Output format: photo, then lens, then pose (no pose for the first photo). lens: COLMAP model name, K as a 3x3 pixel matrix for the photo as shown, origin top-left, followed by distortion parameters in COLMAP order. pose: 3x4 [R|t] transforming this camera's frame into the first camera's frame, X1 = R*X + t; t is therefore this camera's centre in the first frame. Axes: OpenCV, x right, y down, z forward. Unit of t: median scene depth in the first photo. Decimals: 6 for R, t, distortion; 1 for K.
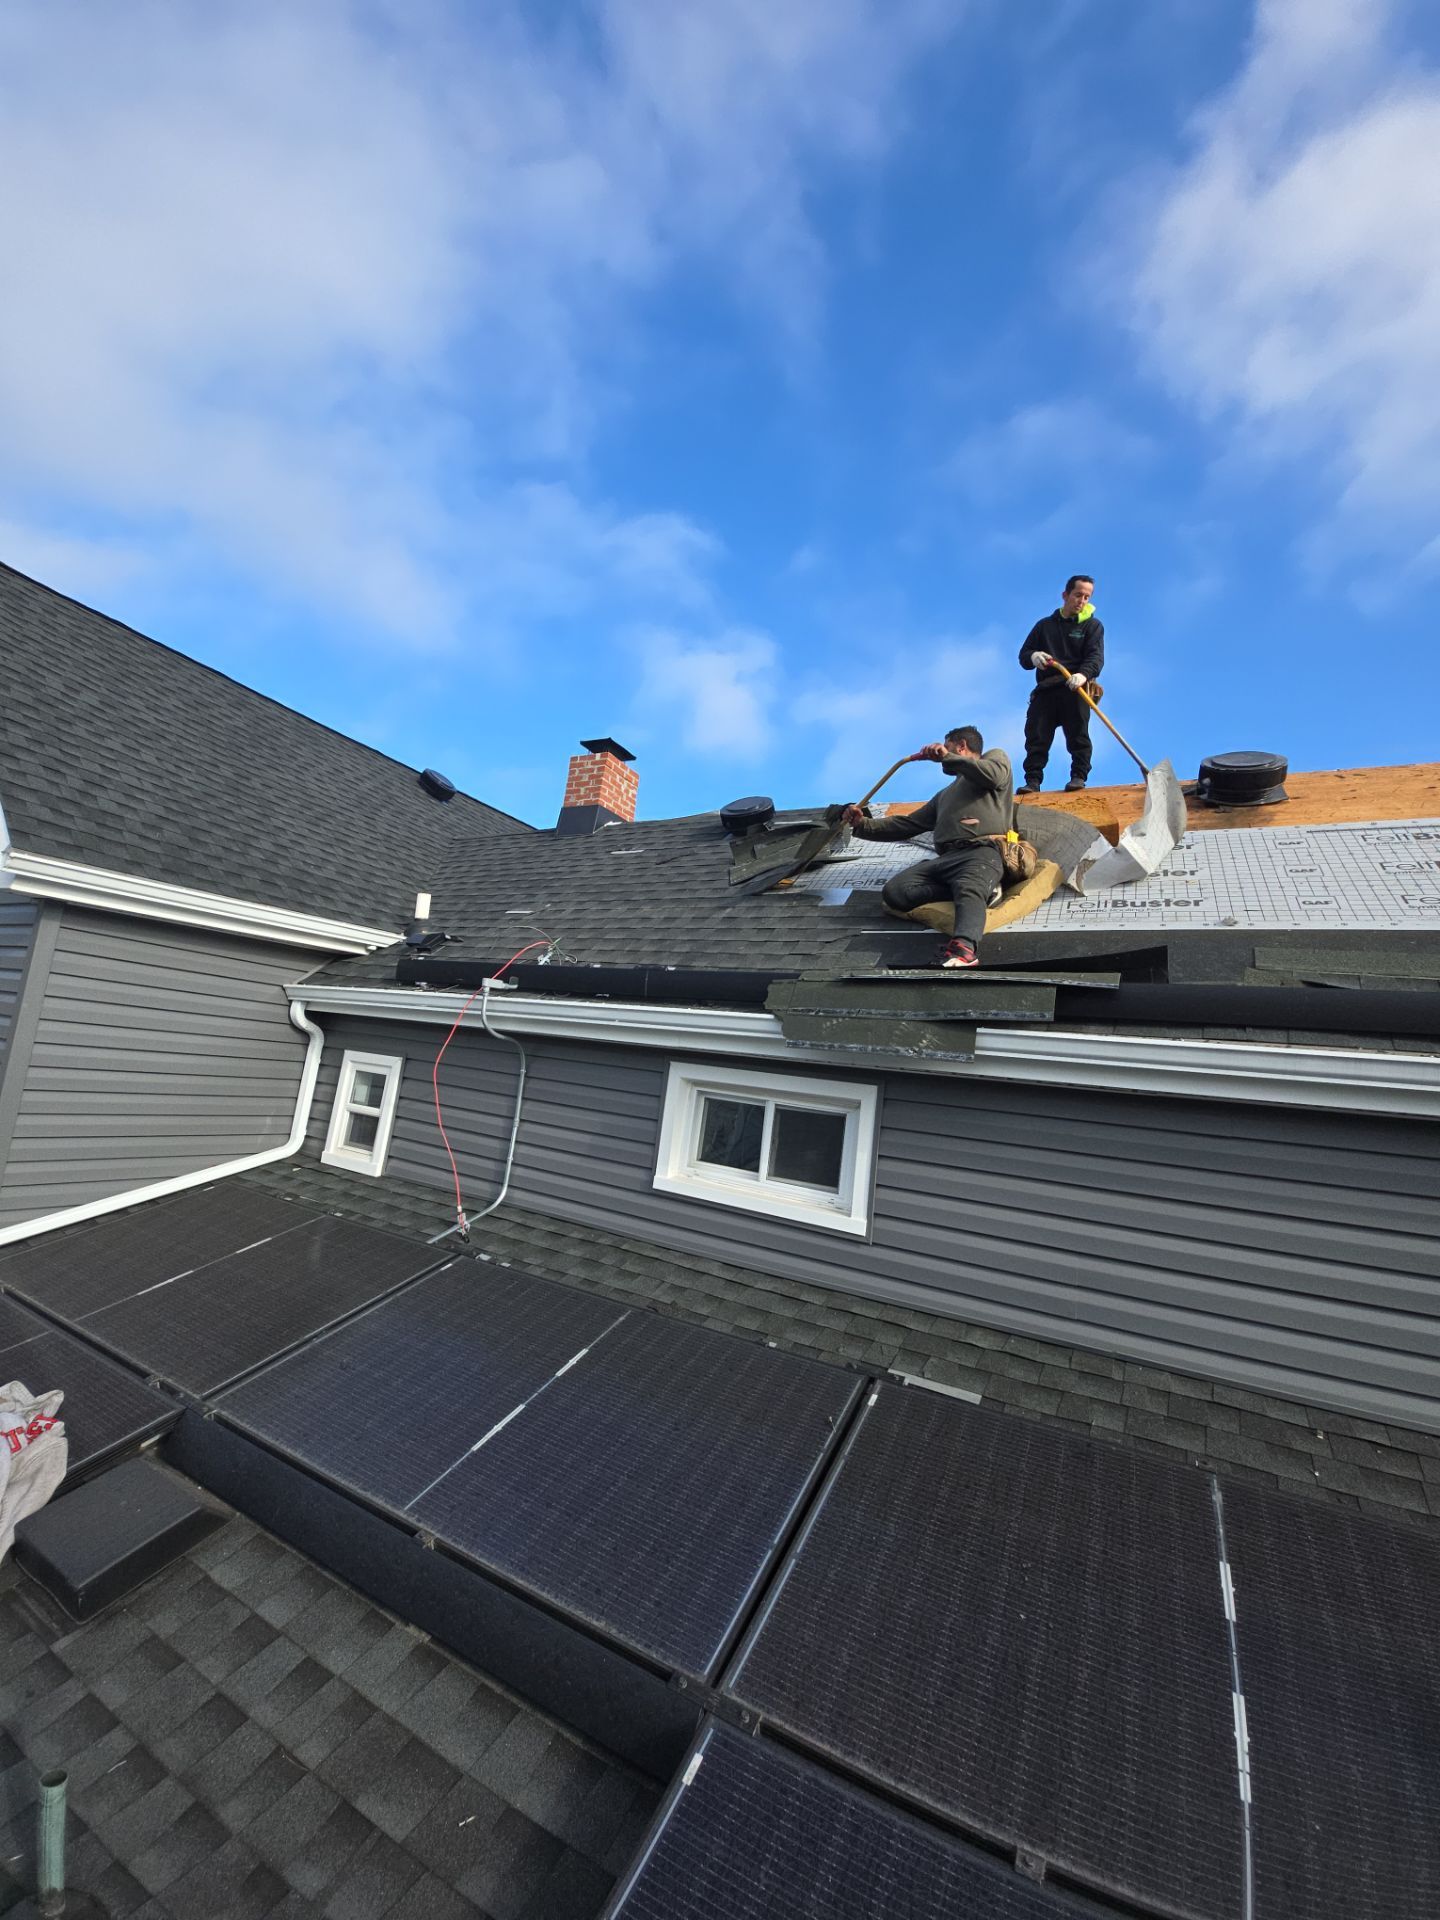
lens RADIAL K [[754.5, 0, 717.2], [0, 754.5, 964.8], [0, 0, 1]] dist [-0.001092, -0.000454]
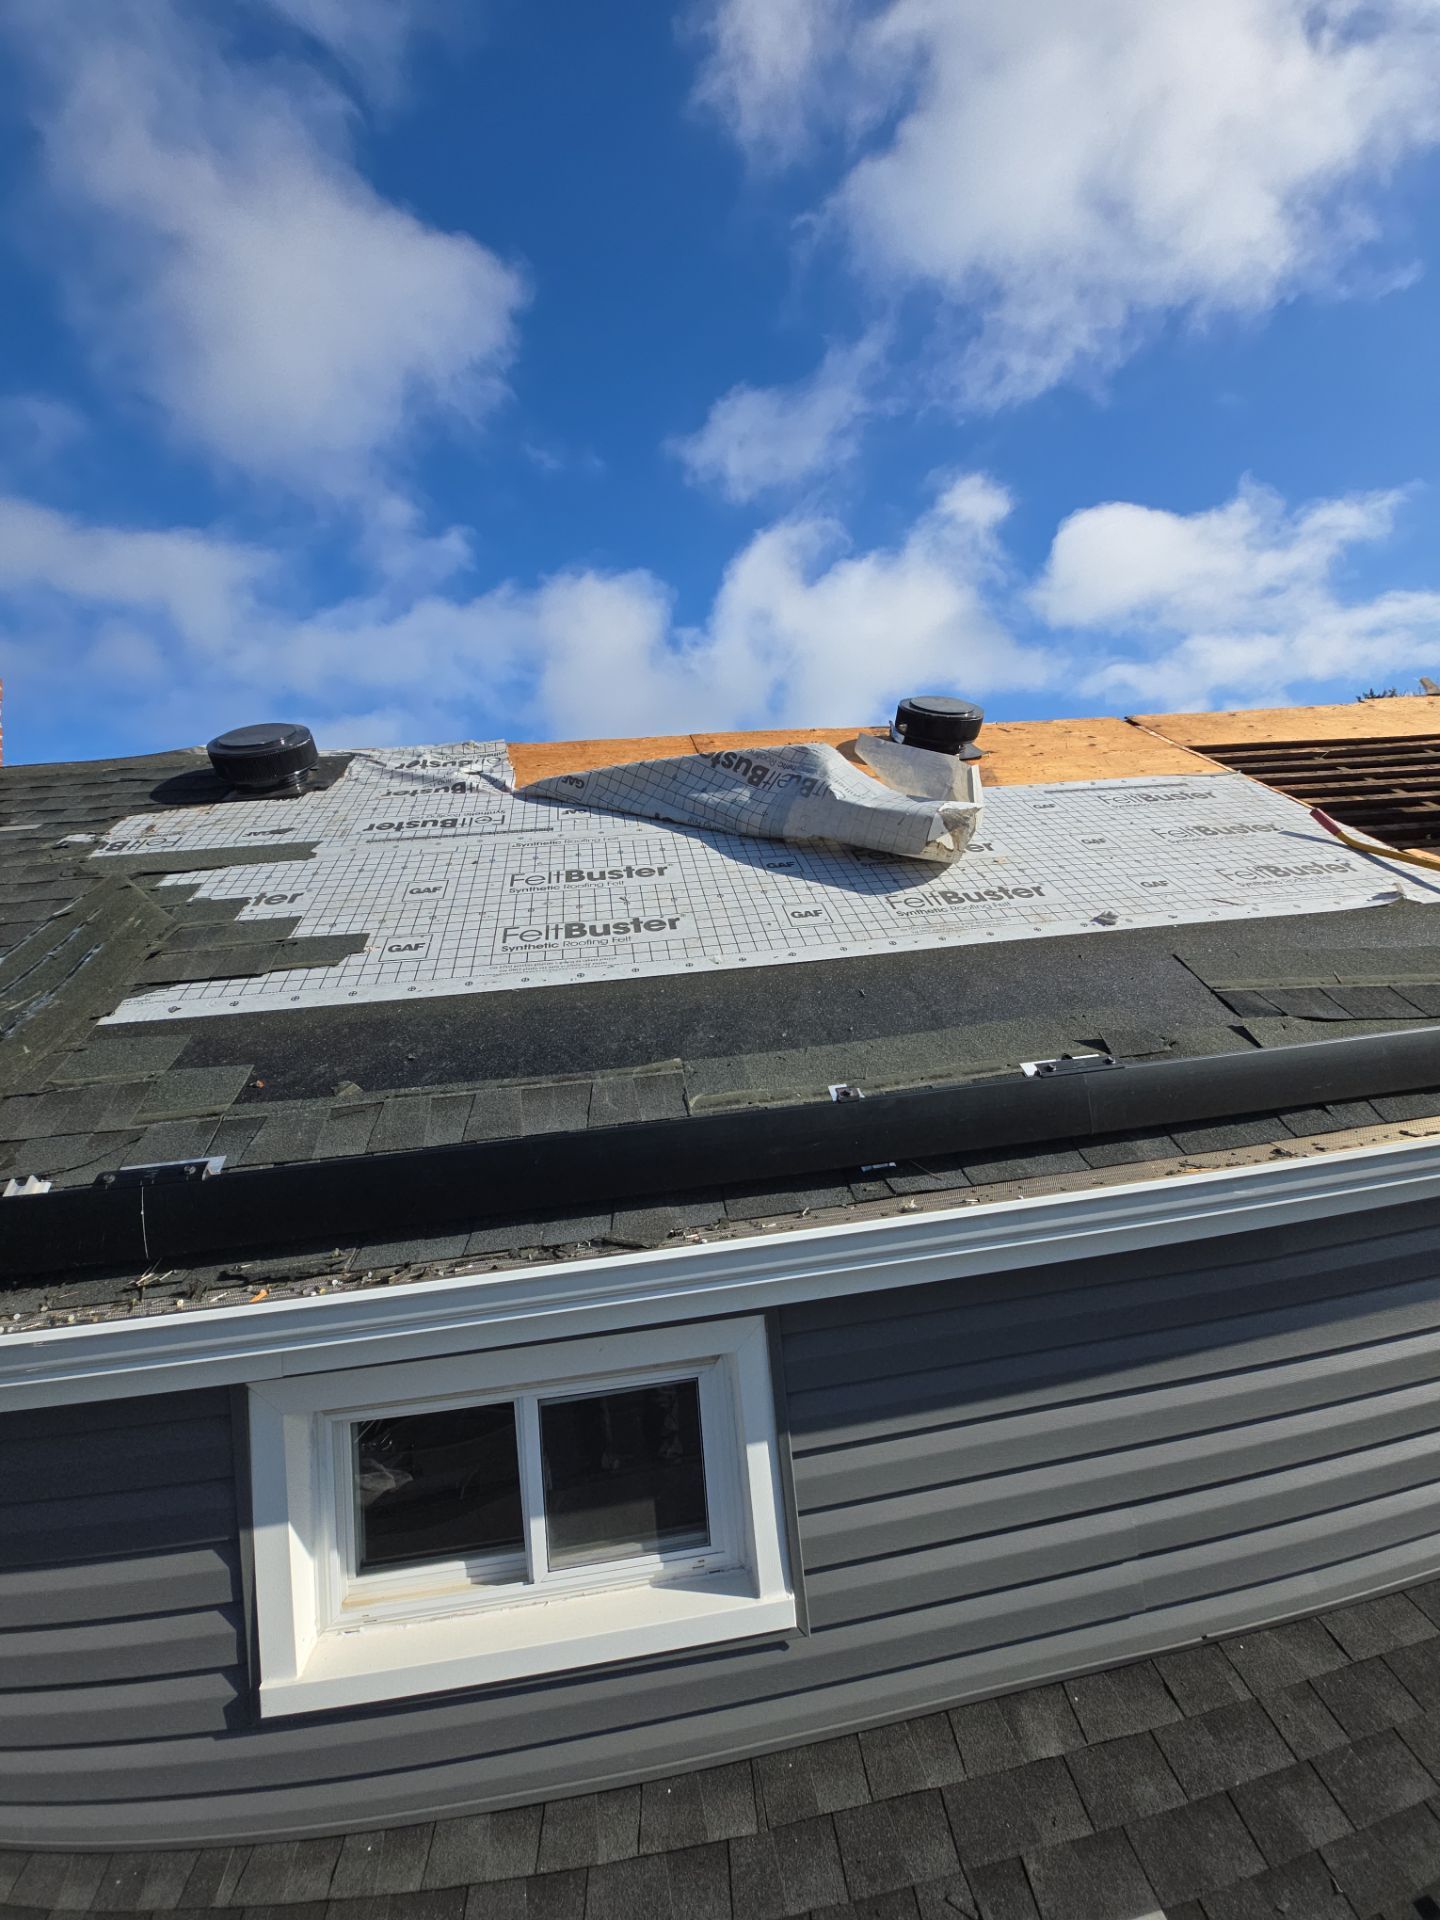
lens RADIAL K [[752.6, 0, 719.2], [0, 752.6, 970.1], [0, 0, 1]] dist [0.000498, -0.007911]
pose [[0.803298, -0.144565, 0.577765, -0.043422], [0.099947, 0.989058, 0.108514, -0.080958], [-0.587131, -0.029423, 0.808957, 0.406315]]
